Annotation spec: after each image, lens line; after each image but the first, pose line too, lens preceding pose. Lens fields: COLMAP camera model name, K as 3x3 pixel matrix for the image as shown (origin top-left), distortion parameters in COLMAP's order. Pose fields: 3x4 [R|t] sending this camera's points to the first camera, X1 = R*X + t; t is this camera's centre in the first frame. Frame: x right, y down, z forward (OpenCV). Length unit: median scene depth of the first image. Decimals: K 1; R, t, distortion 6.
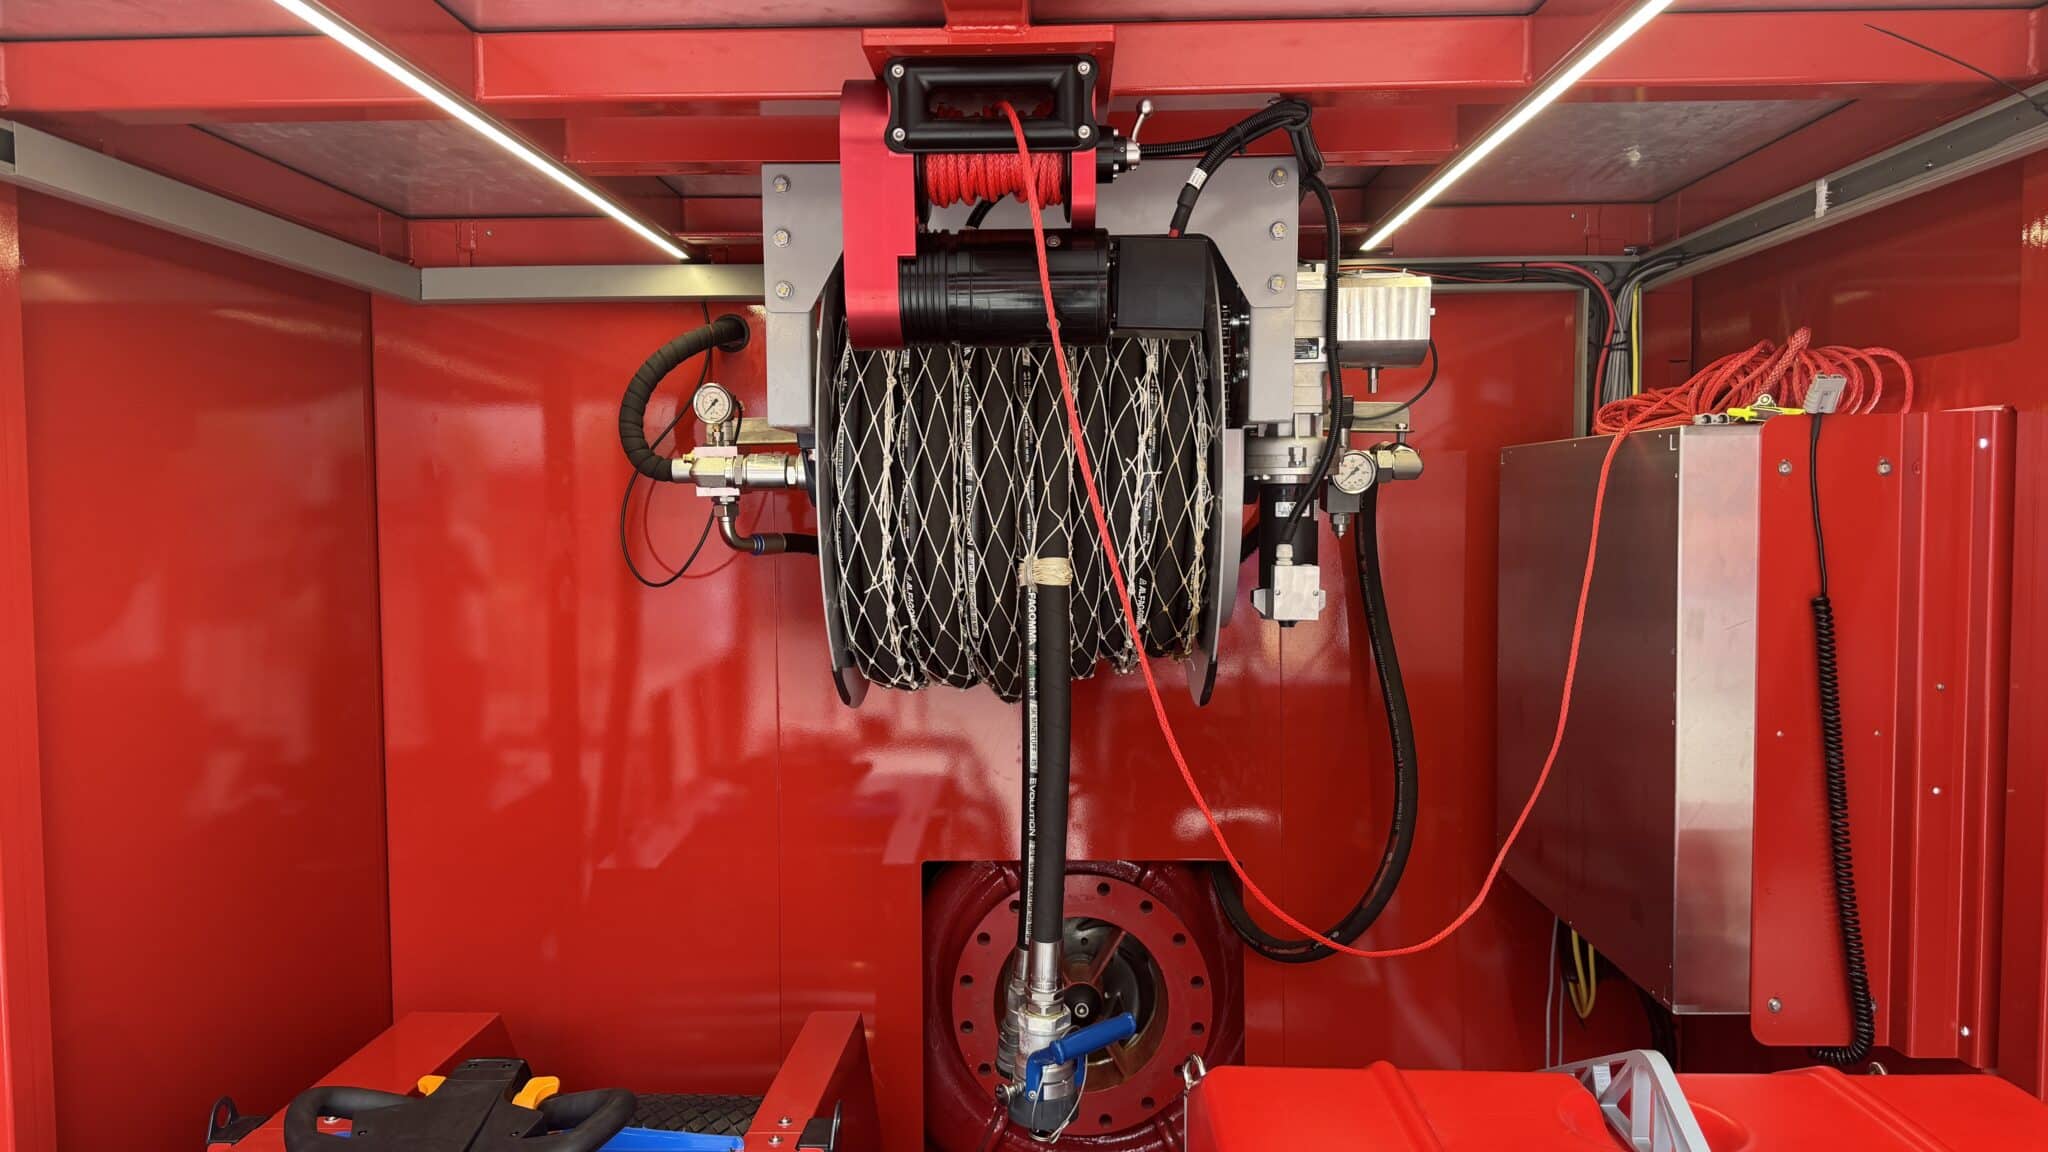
lens RADIAL K [[1408.6, 0, 1024.0], [0, 1408.6, 576.0], [0, 0, 1]] dist [0.172510, -0.299576]
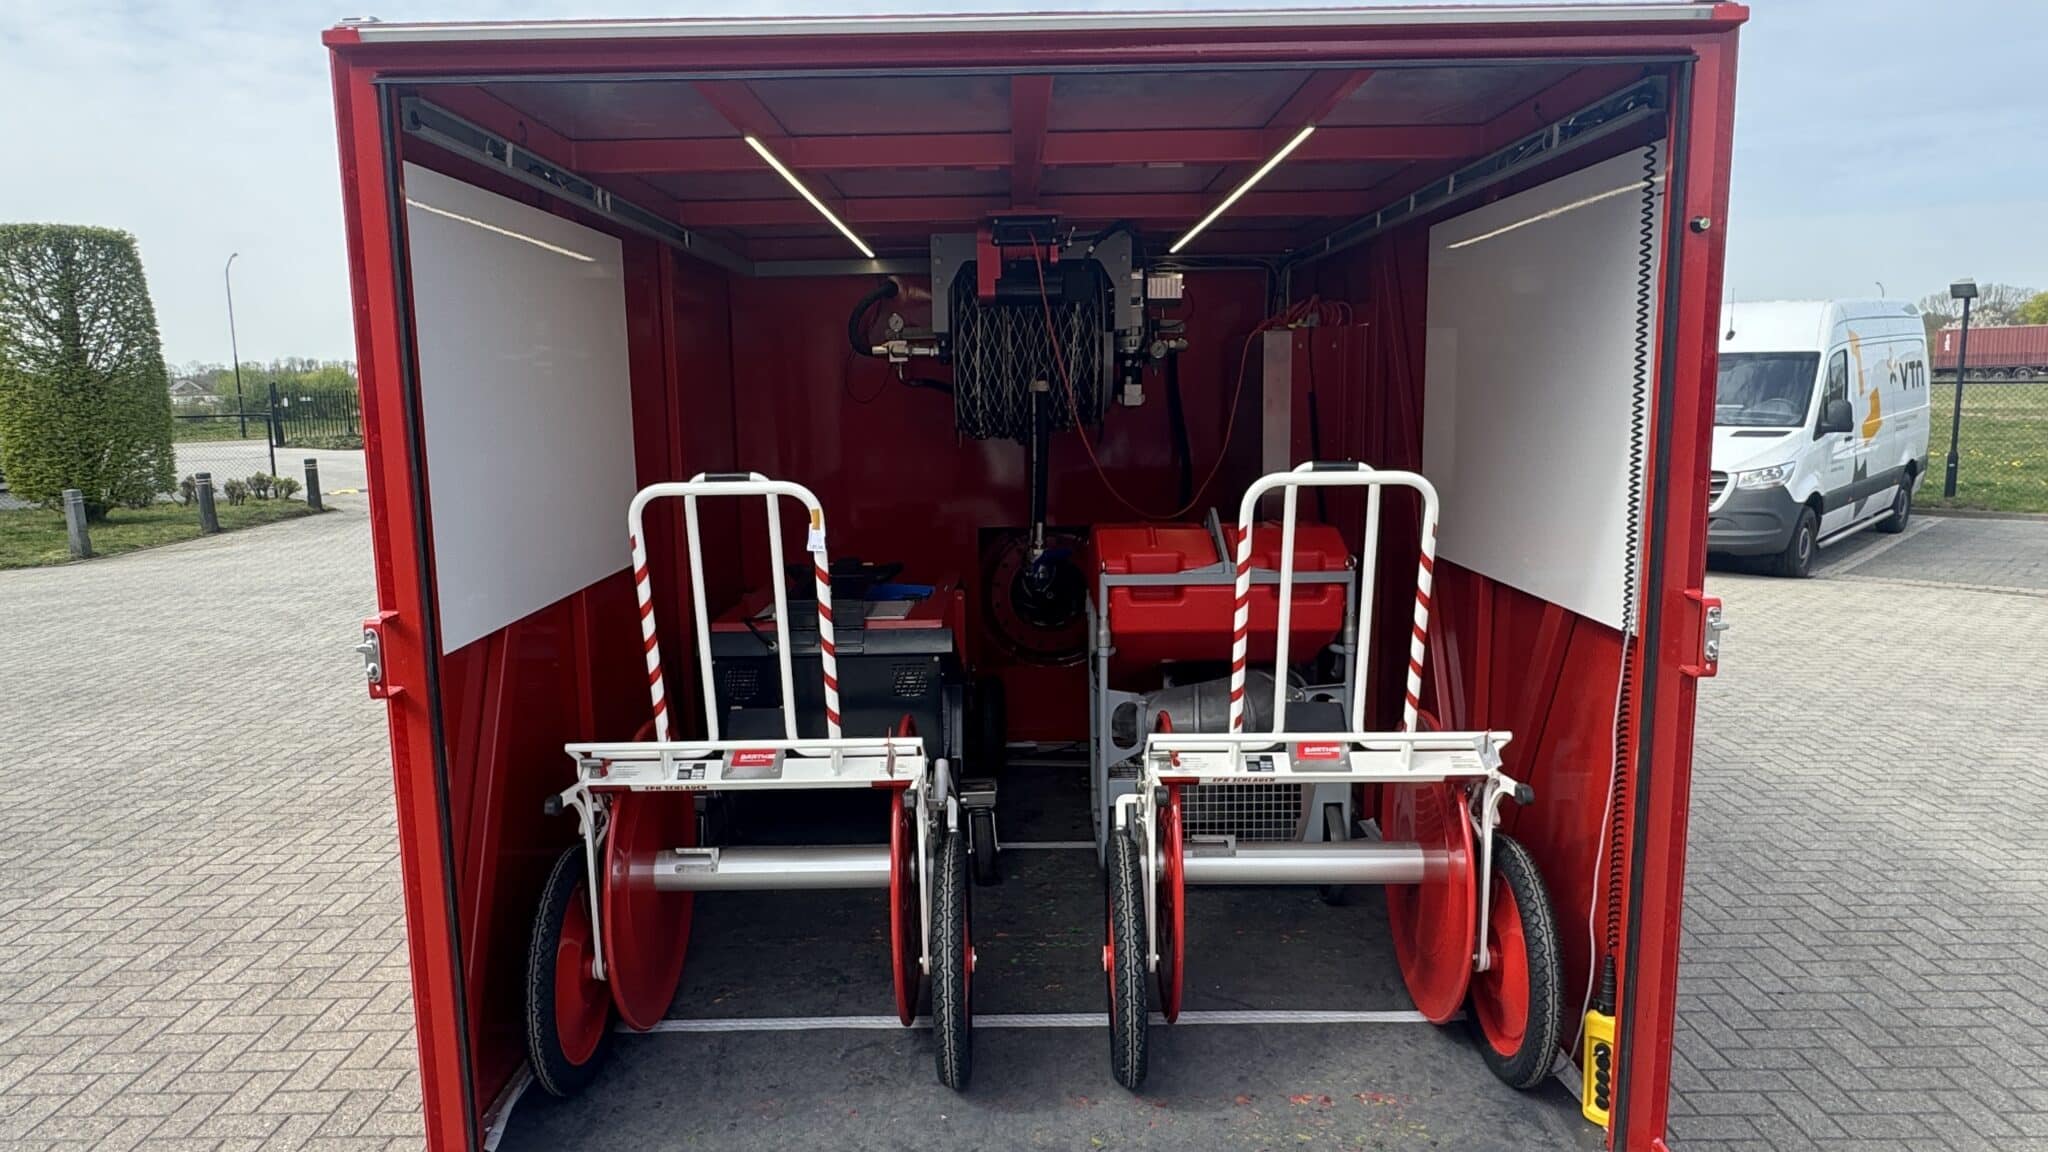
lens RADIAL K [[1255.8, 0, 1024.0], [0, 1255.8, 576.0], [0, 0, 1]] dist [-0.000618, -0.000982]
pose [[0.999301, -0.012617, 0.035199, -0.098162], [0.009241, 0.995484, 0.094481, 0.125369], [-0.036232, -0.094089, 0.994904, -1.362206]]
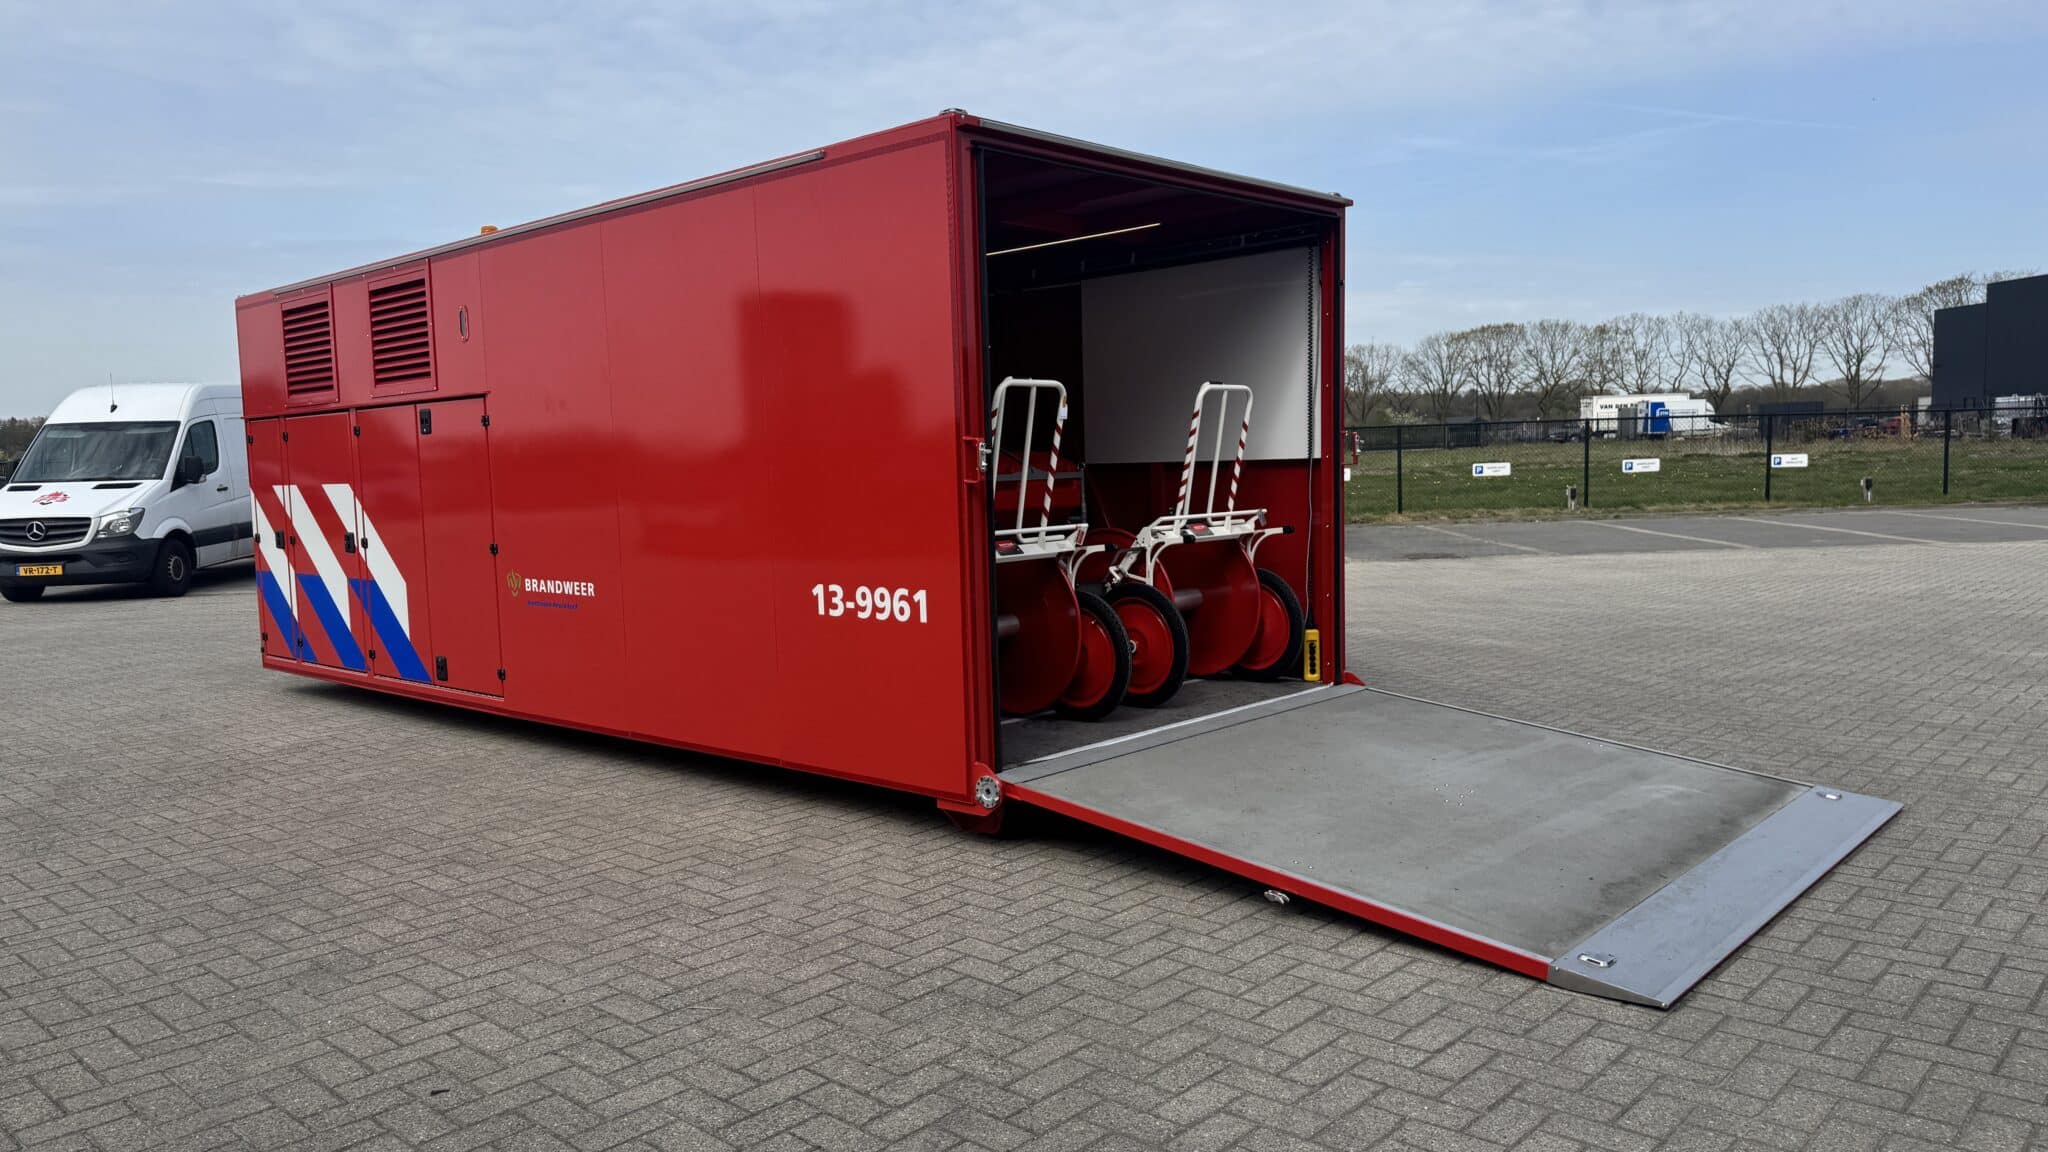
lens RADIAL K [[1408.6, 0, 1024.0], [0, 1408.6, 576.0], [0, 0, 1]] dist [0.172510, -0.299576]
pose [[0.646231, -0.068699, 0.760044, -4.308390], [0.063478, 0.997327, 0.036175, 0.669413], [-0.760497, 0.024869, 0.648864, -2.110073]]
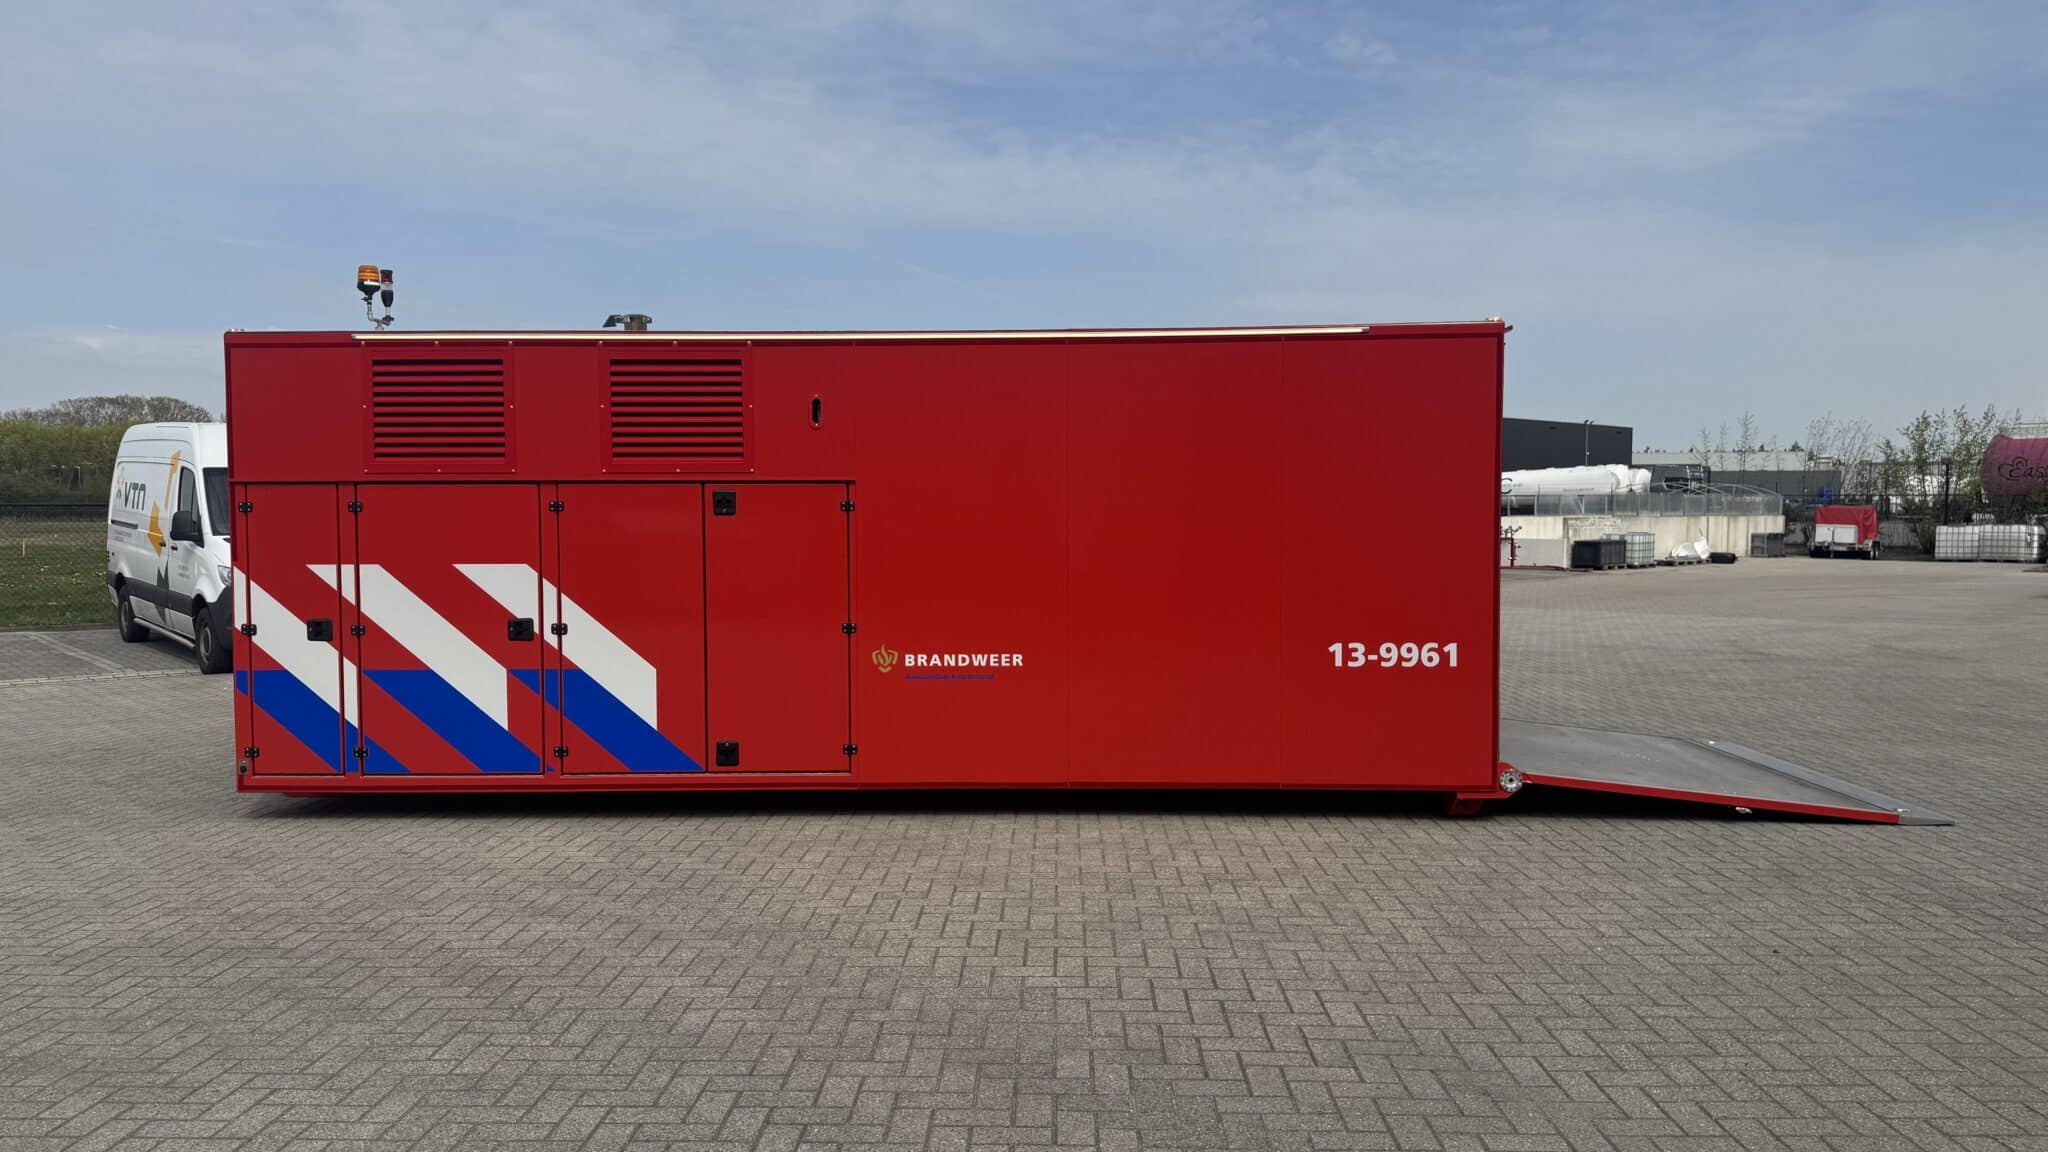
lens RADIAL K [[1408.6, 0, 1024.0], [0, 1408.6, 576.0], [0, 0, 1]] dist [0.172510, -0.299576]
pose [[-0.005737, -0.030824, 0.999508, -7.450514], [0.061009, 0.997652, 0.031117, 0.243416], [-0.998121, 0.061158, -0.003843, 2.923163]]
